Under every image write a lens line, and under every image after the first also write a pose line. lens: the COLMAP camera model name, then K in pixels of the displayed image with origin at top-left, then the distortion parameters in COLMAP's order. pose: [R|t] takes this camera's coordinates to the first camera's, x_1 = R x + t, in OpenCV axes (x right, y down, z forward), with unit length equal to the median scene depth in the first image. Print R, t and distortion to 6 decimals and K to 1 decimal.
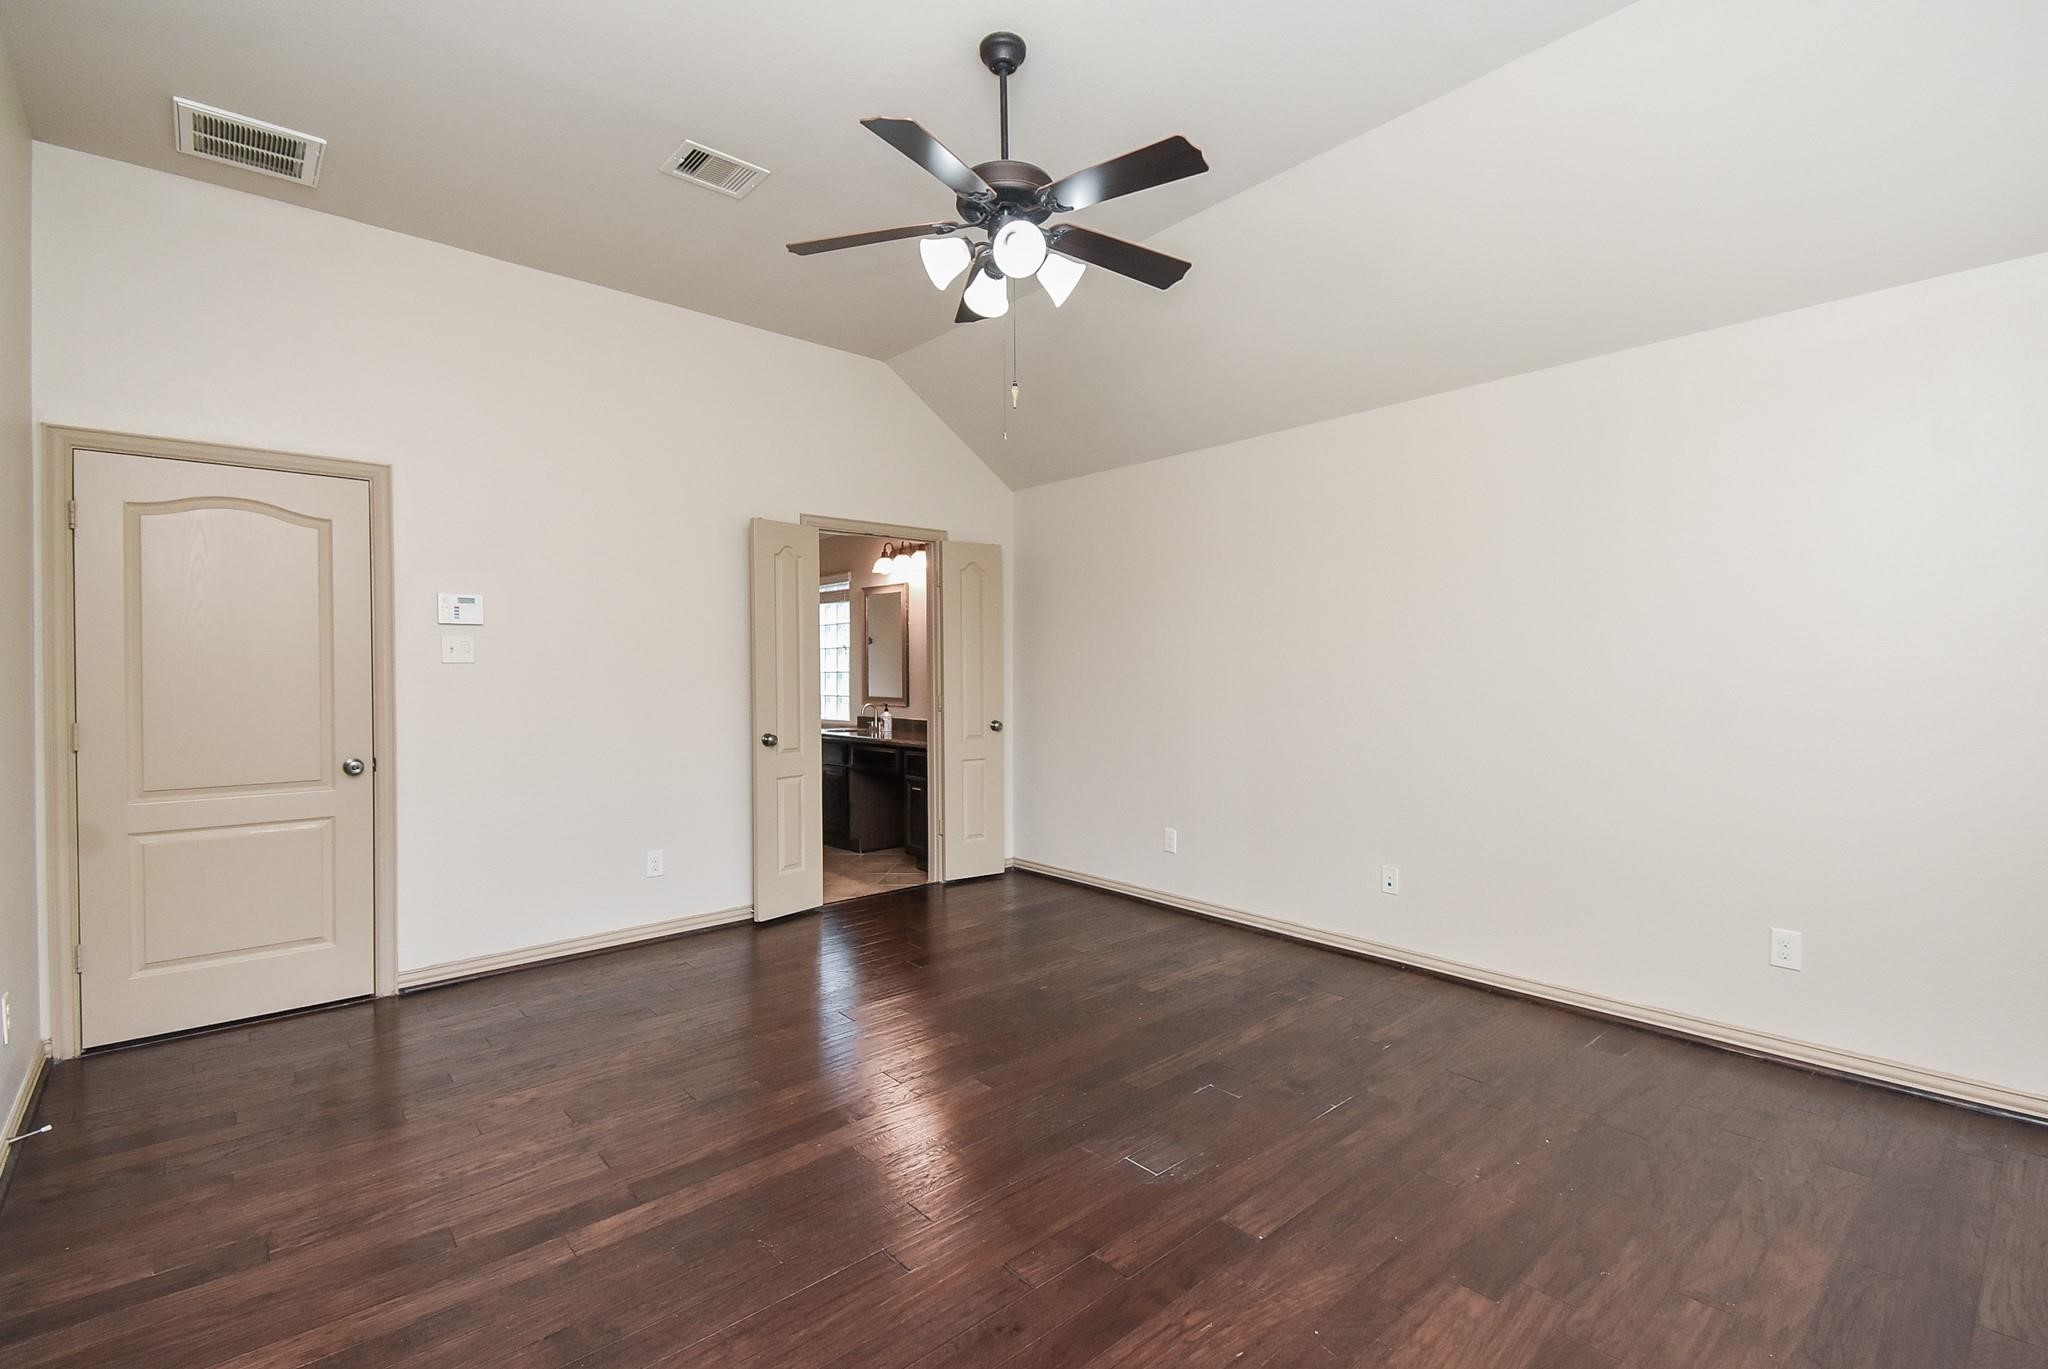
lens RADIAL K [[914.0, 0, 1017.7], [0, 914.0, 673.3], [0, 0, 1]] dist [0.002863, -0.000368]
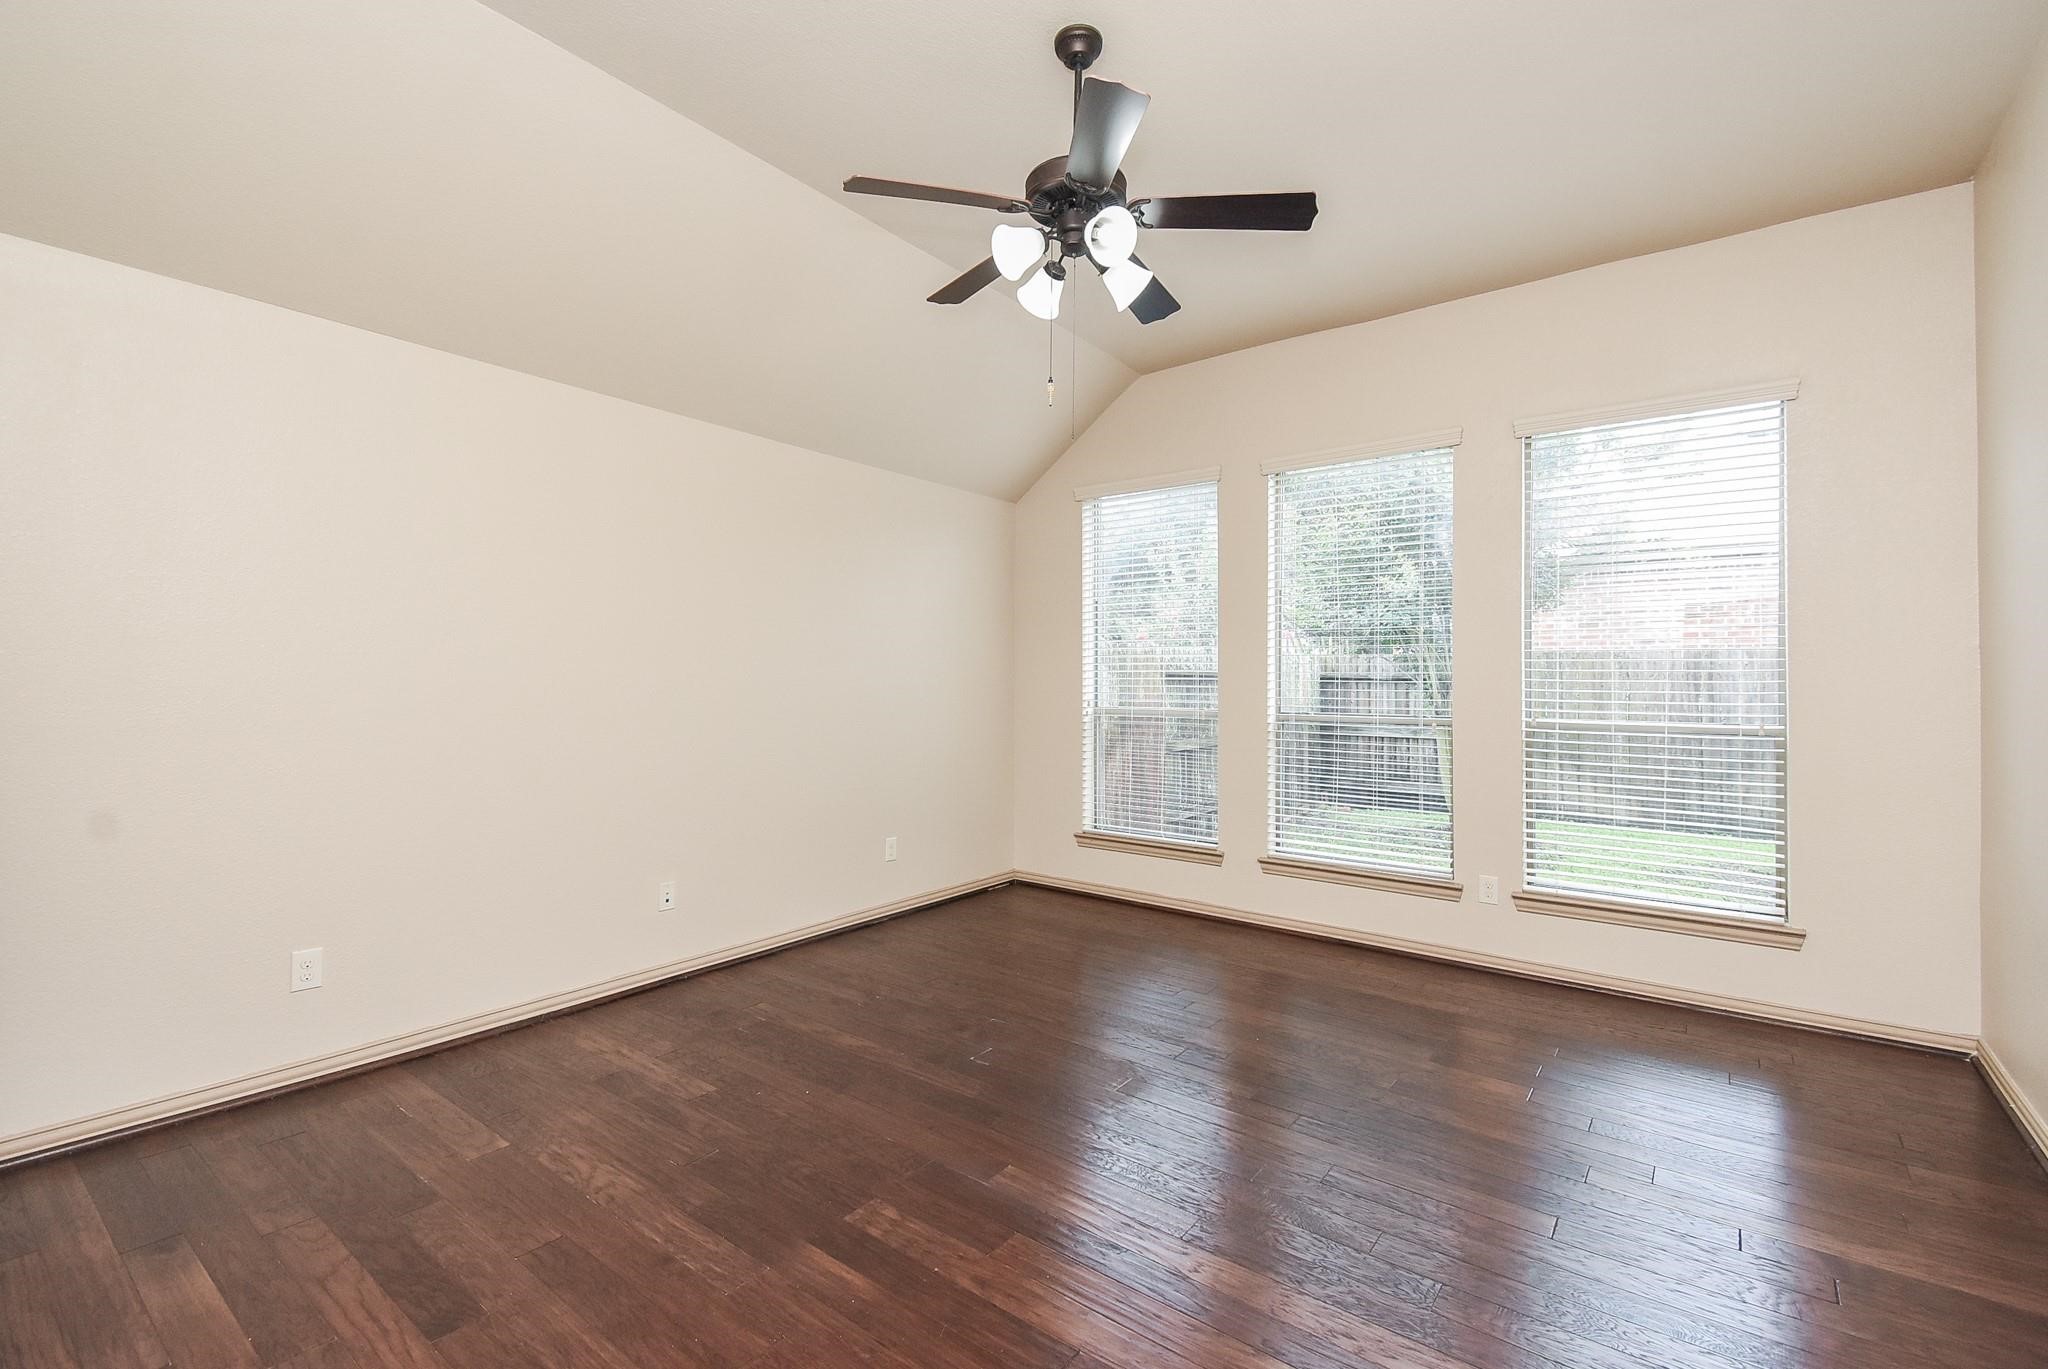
lens RADIAL K [[914.0, 0, 1017.7], [0, 914.0, 673.3], [0, 0, 1]] dist [0.002863, -0.000368]
pose [[-0.203554, 0.010408, 0.979008, -0.659715], [0.006550, 0.999936, -0.009269, 0.001012], [-0.979042, 0.004526, -0.203609, 0.881068]]
